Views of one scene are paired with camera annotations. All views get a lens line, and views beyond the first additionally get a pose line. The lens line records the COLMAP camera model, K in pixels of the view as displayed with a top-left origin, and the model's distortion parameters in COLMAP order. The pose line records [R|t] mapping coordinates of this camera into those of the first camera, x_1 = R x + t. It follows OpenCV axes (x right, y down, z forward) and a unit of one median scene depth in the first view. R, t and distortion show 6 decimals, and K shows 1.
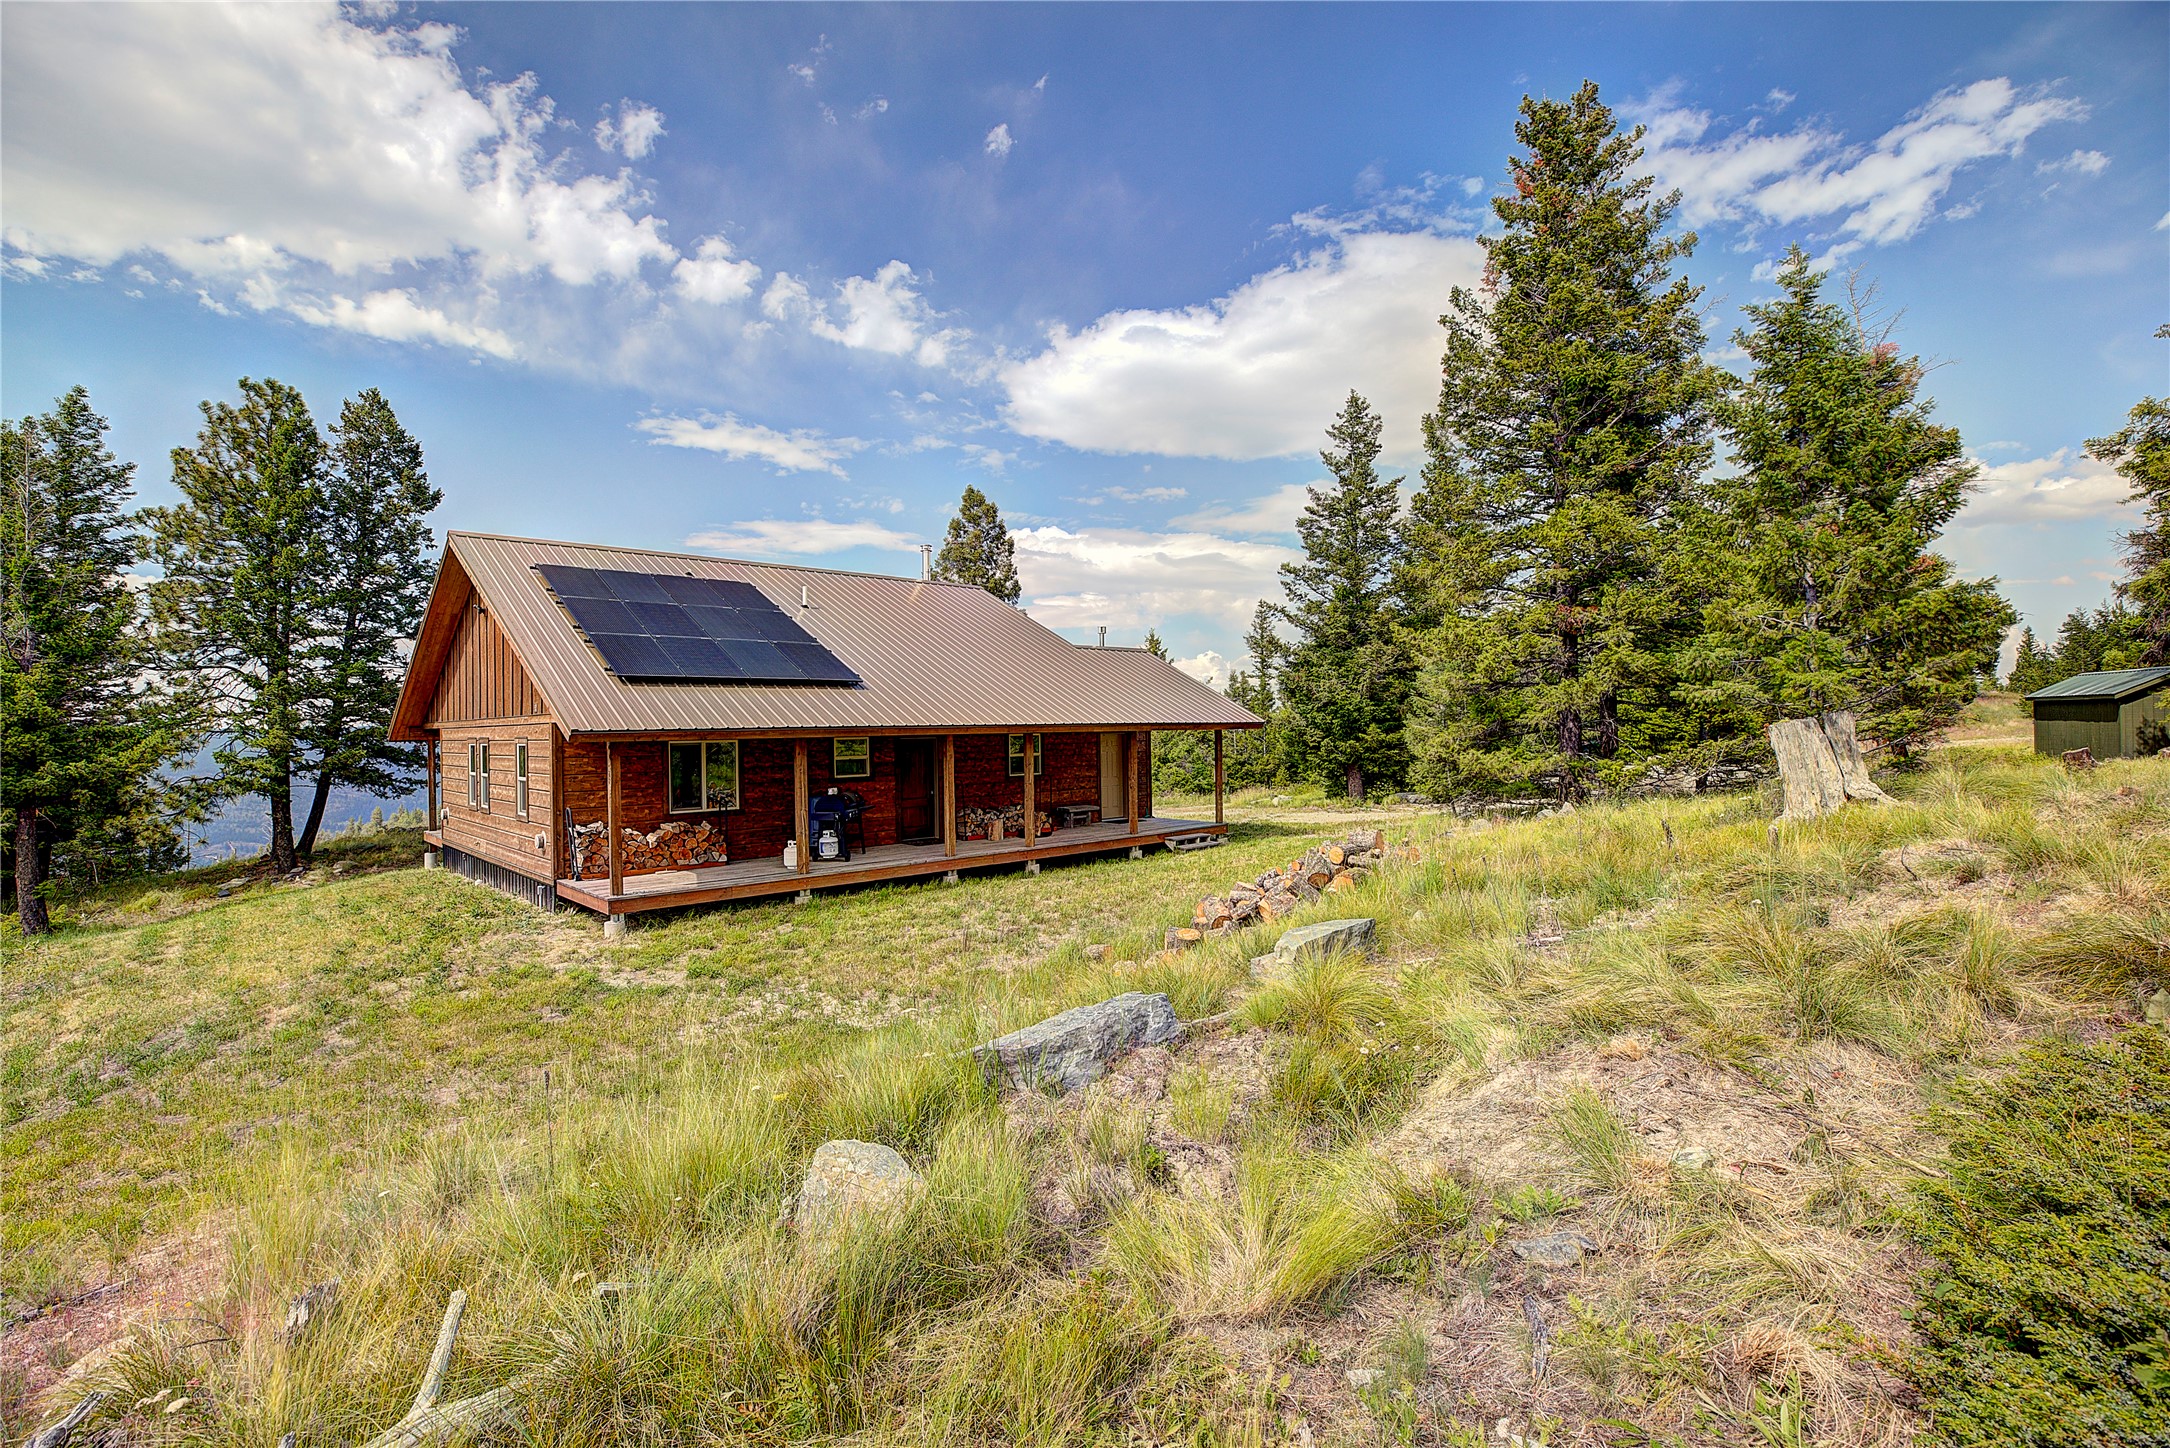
lens RADIAL K [[987.1, 0, 1095.7], [0, 987.1, 729.4], [0, 0, 1]] dist [-0.040559, 0.011682]
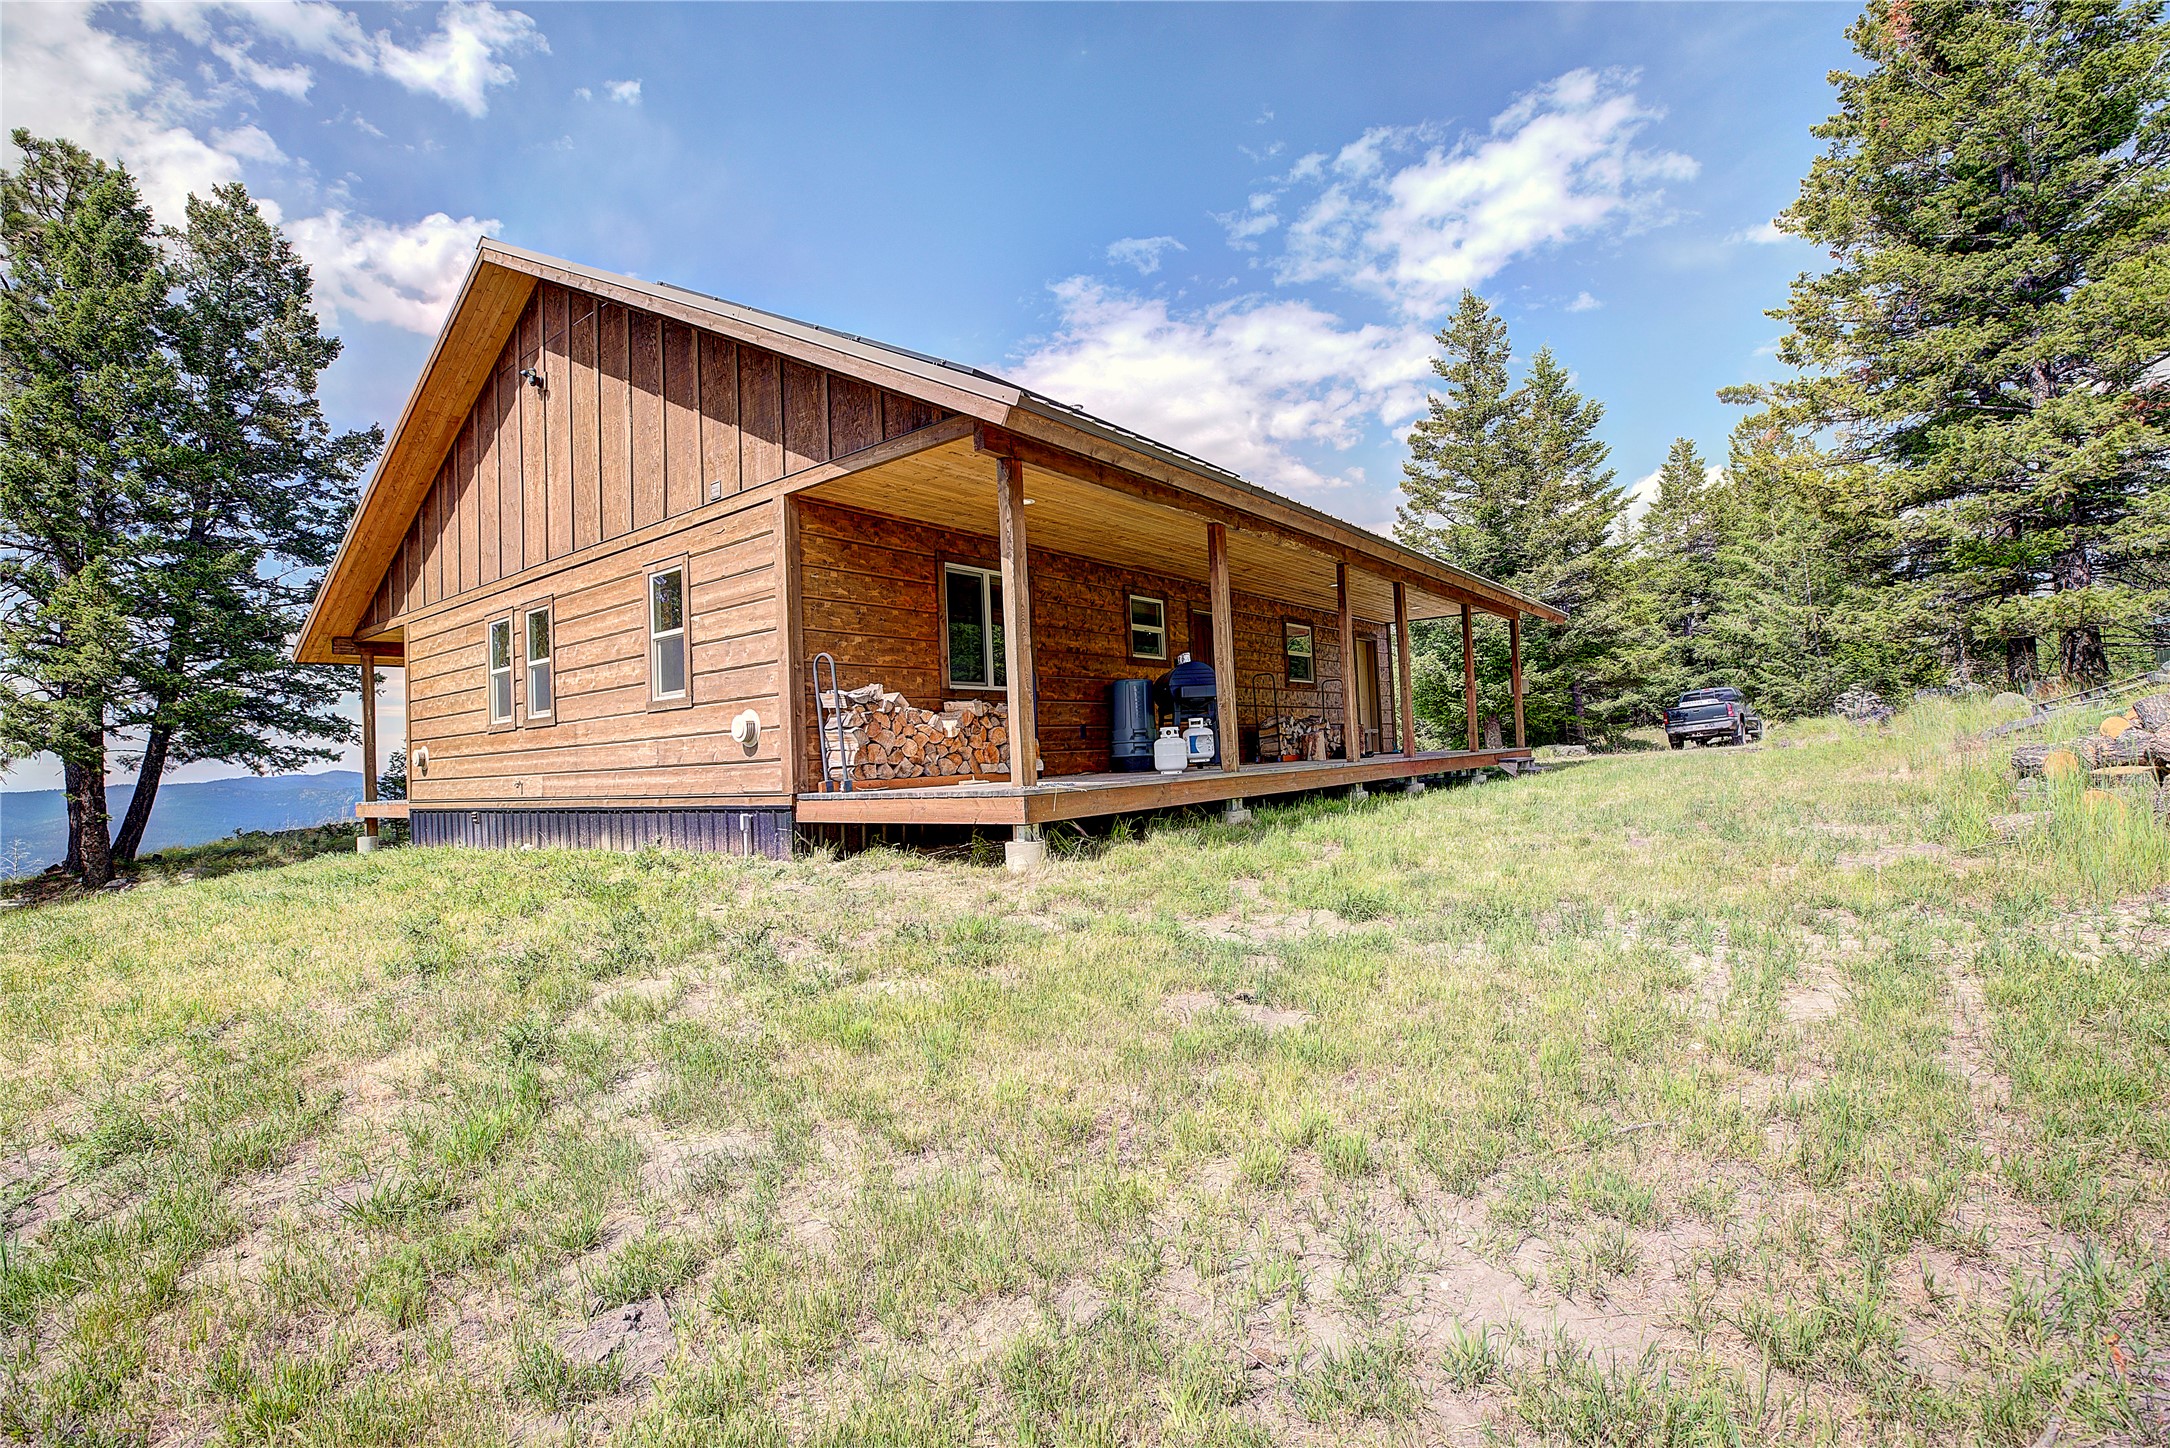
lens RADIAL K [[987.1, 0, 1086.9], [0, 987.1, 716.2], [0, 0, 1]] dist [-0.040559, 0.011682]
pose [[0.987086, -0.029421, 0.157469, -0.308962], [0.037715, 0.998040, -0.049943, 0.092681], [-0.155691, 0.055237, 0.986260, 0.293995]]
